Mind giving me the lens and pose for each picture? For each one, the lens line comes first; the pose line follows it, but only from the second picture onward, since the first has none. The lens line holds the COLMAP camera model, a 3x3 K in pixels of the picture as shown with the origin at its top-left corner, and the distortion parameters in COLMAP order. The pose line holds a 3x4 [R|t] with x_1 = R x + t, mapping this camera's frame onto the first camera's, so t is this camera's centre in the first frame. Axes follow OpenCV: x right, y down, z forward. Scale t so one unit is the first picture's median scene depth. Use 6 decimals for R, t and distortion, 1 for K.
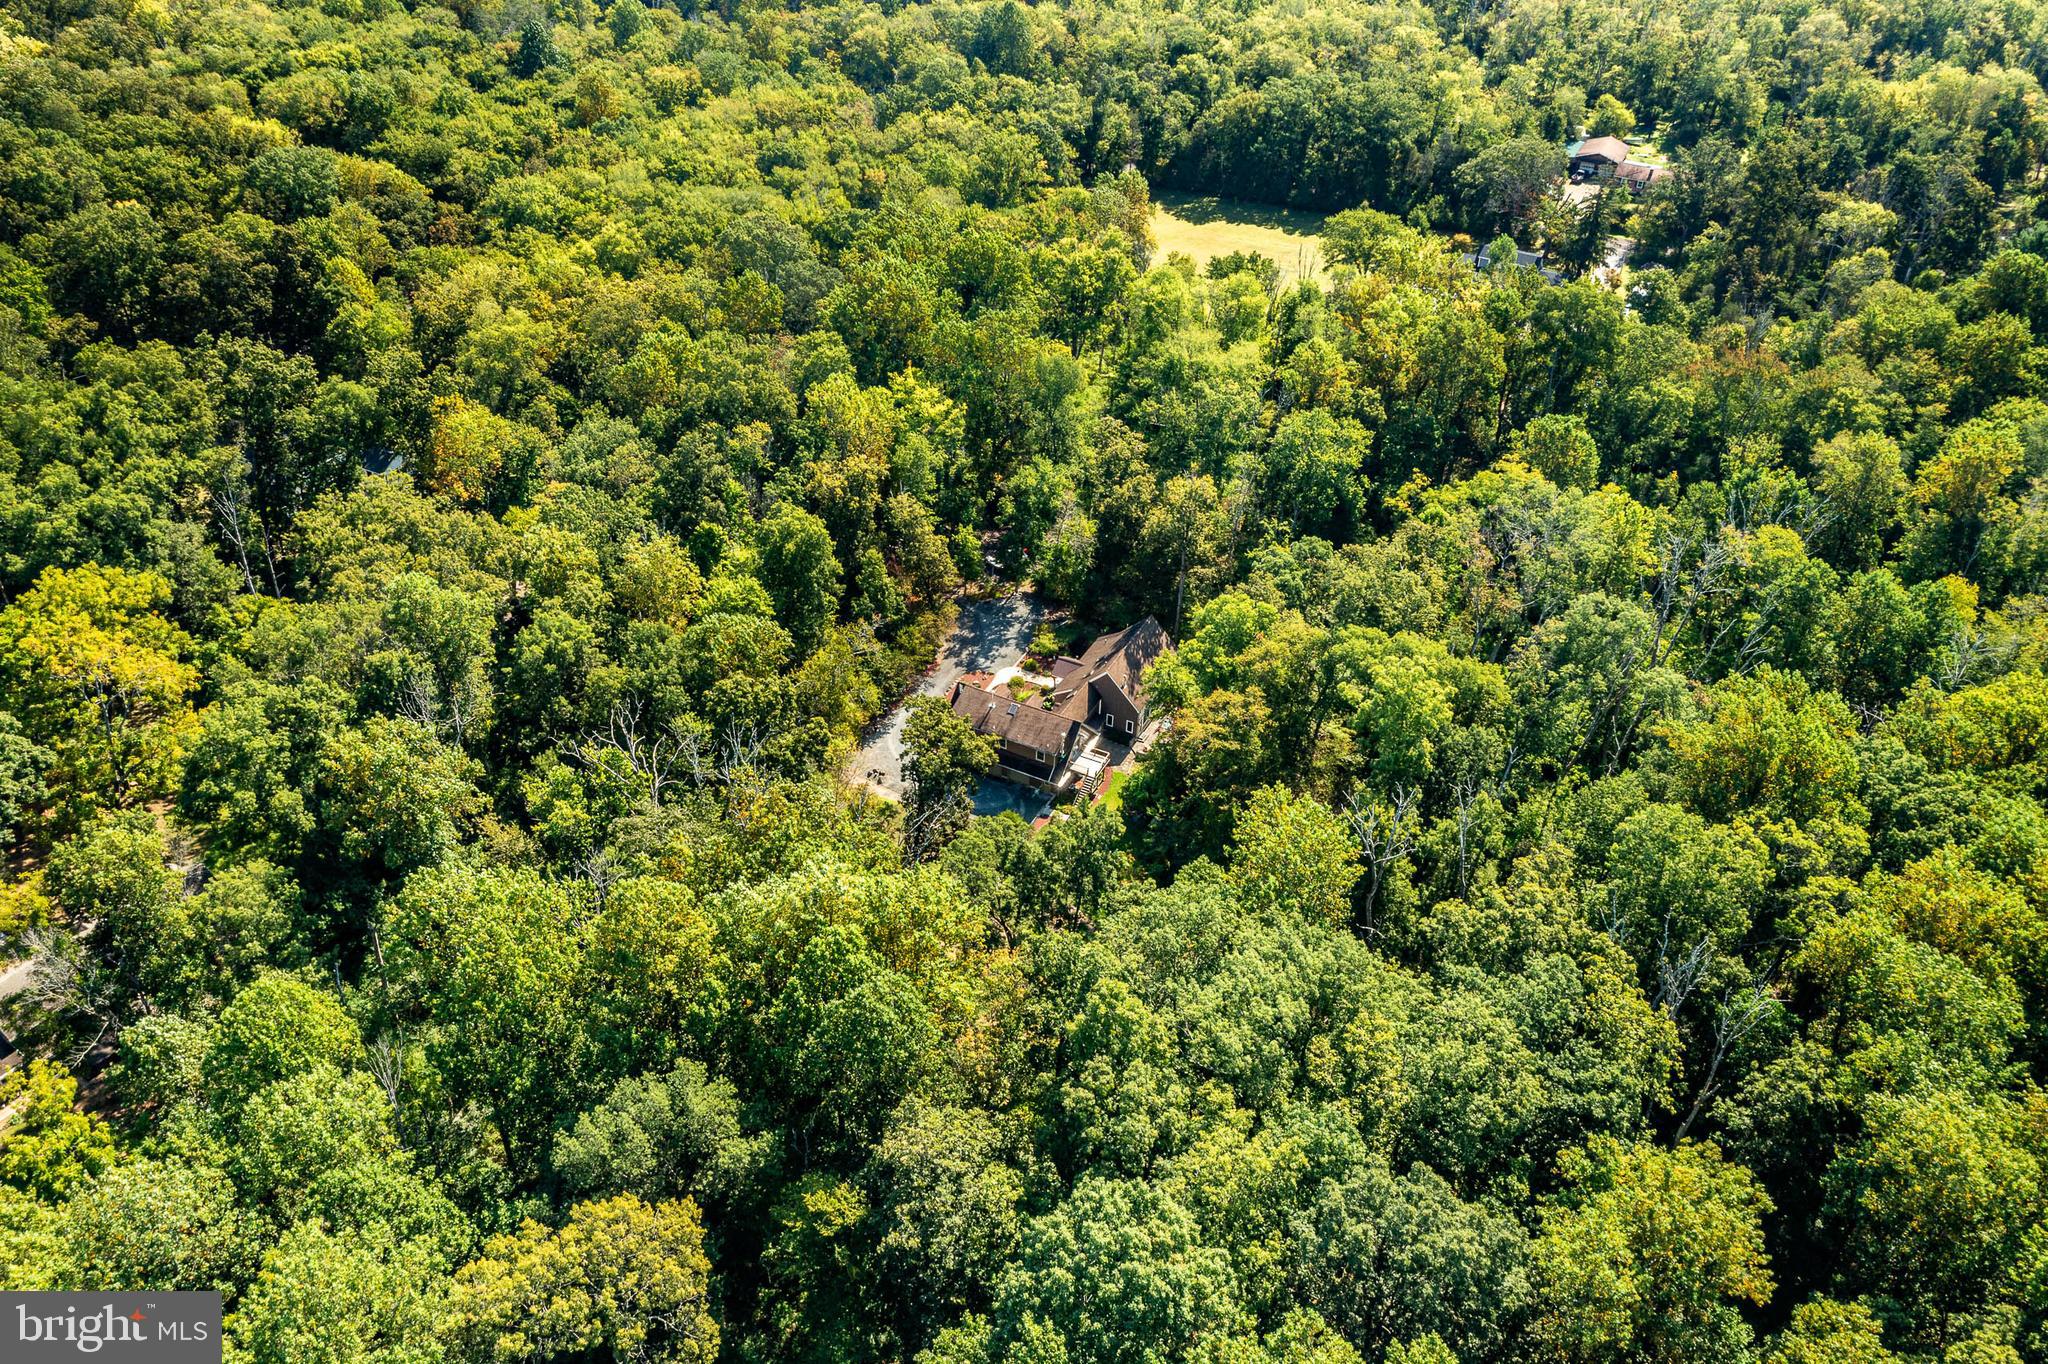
lens RADIAL K [[1746.8, 0, 1022.2], [0, 1746.8, 650.3], [0, 0, 1]] dist [0.007284, 0.003685]
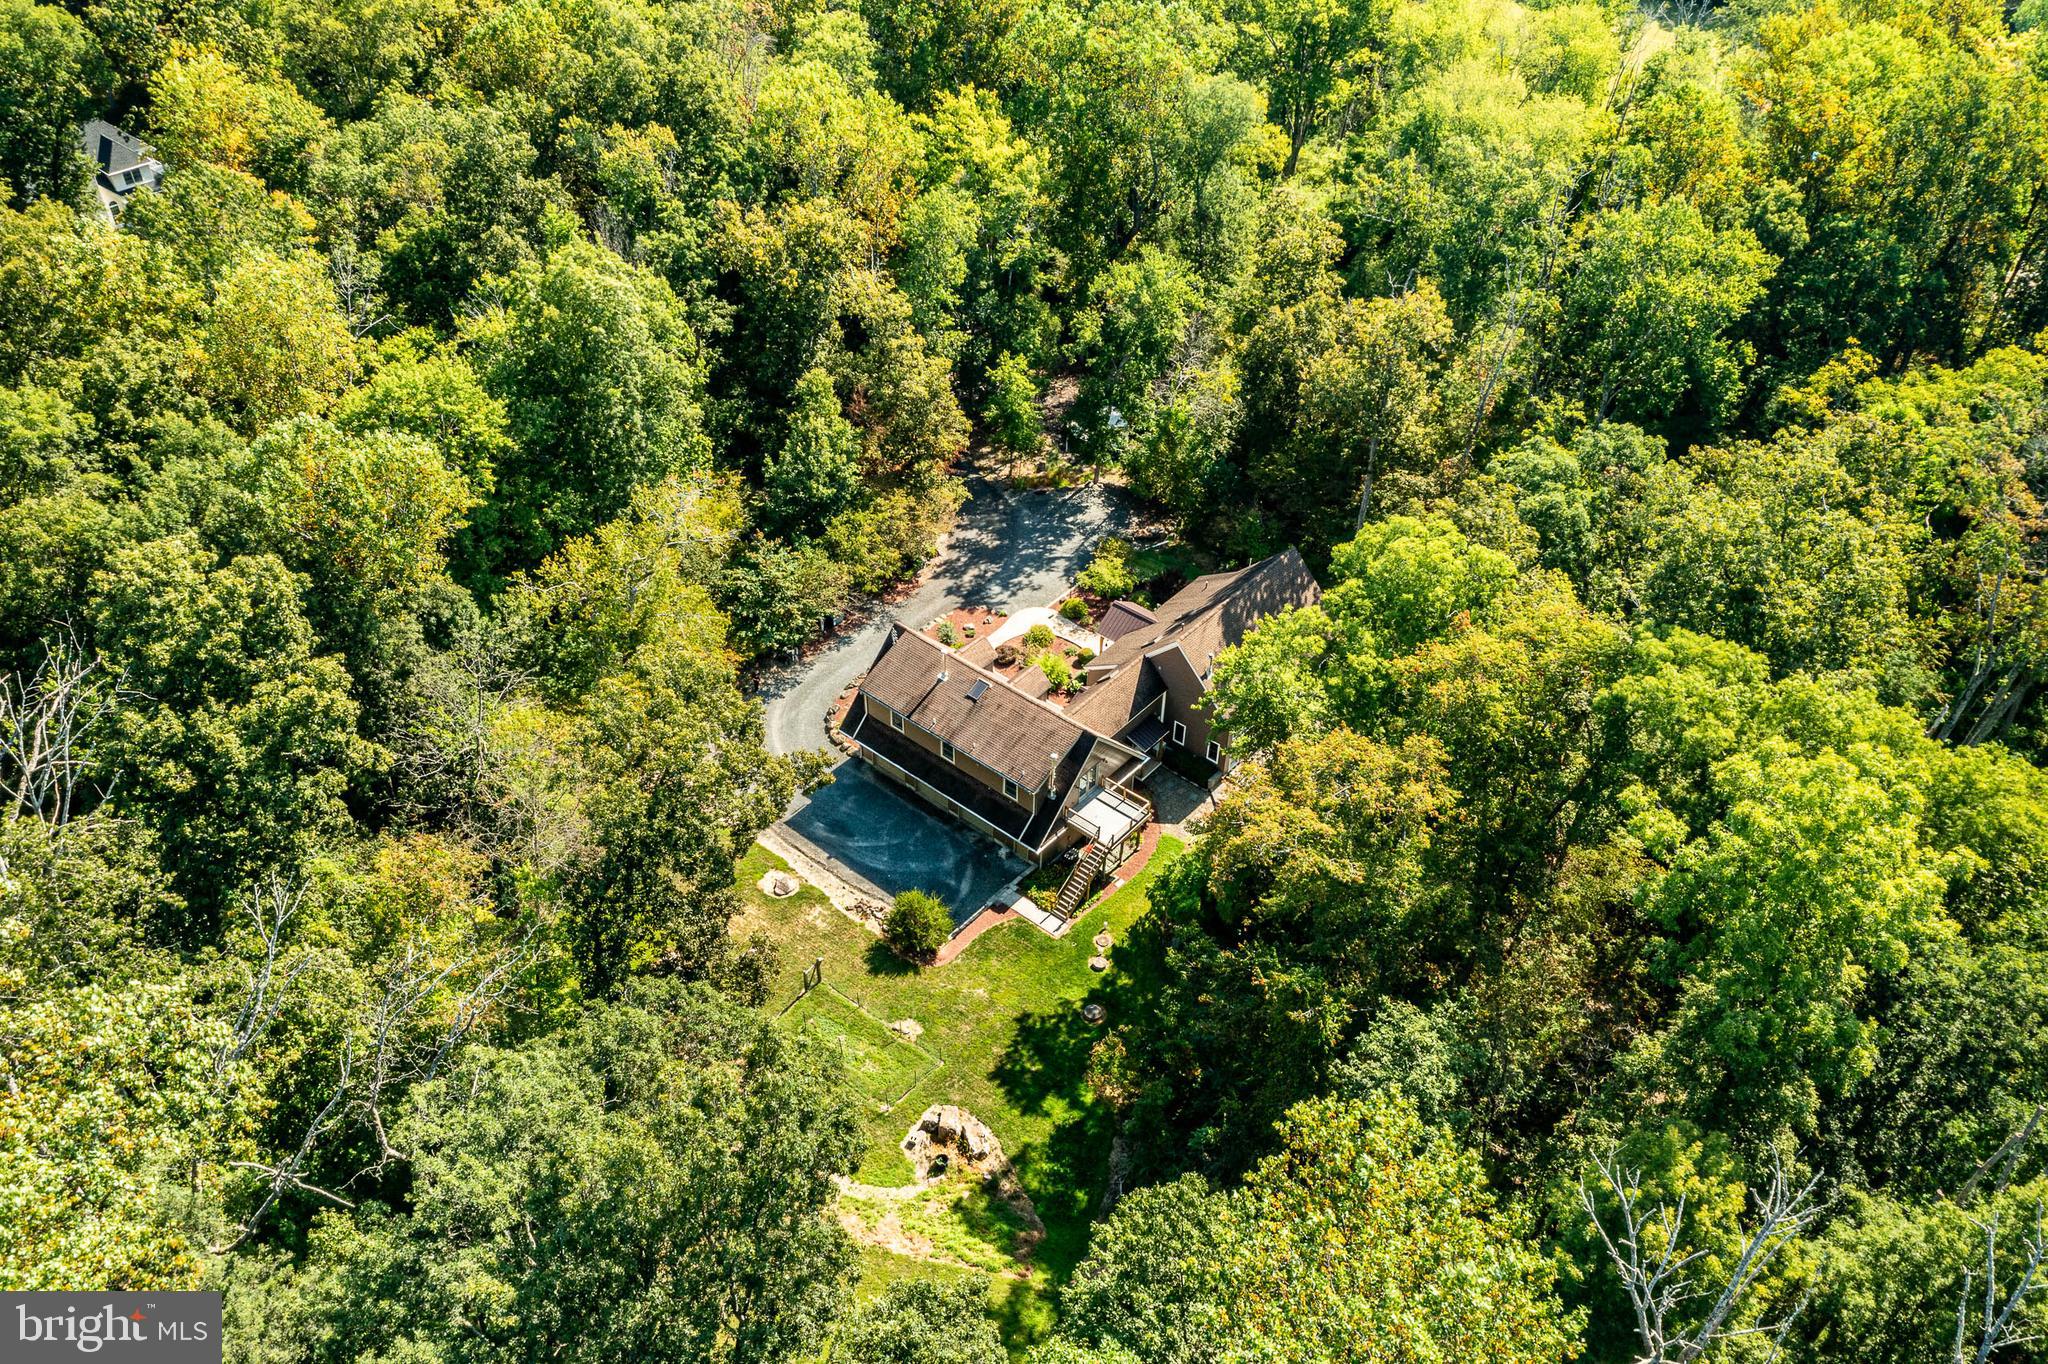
lens RADIAL K [[1746.8, 0, 1022.2], [0, 1746.8, 650.3], [0, 0, 1]] dist [0.007284, 0.003685]
pose [[0.977088, 0.138880, -0.161281, 0.081045], [-0.130875, 0.989624, 0.059294, -0.009619], [0.167843, -0.036827, 0.985126, 0.446763]]
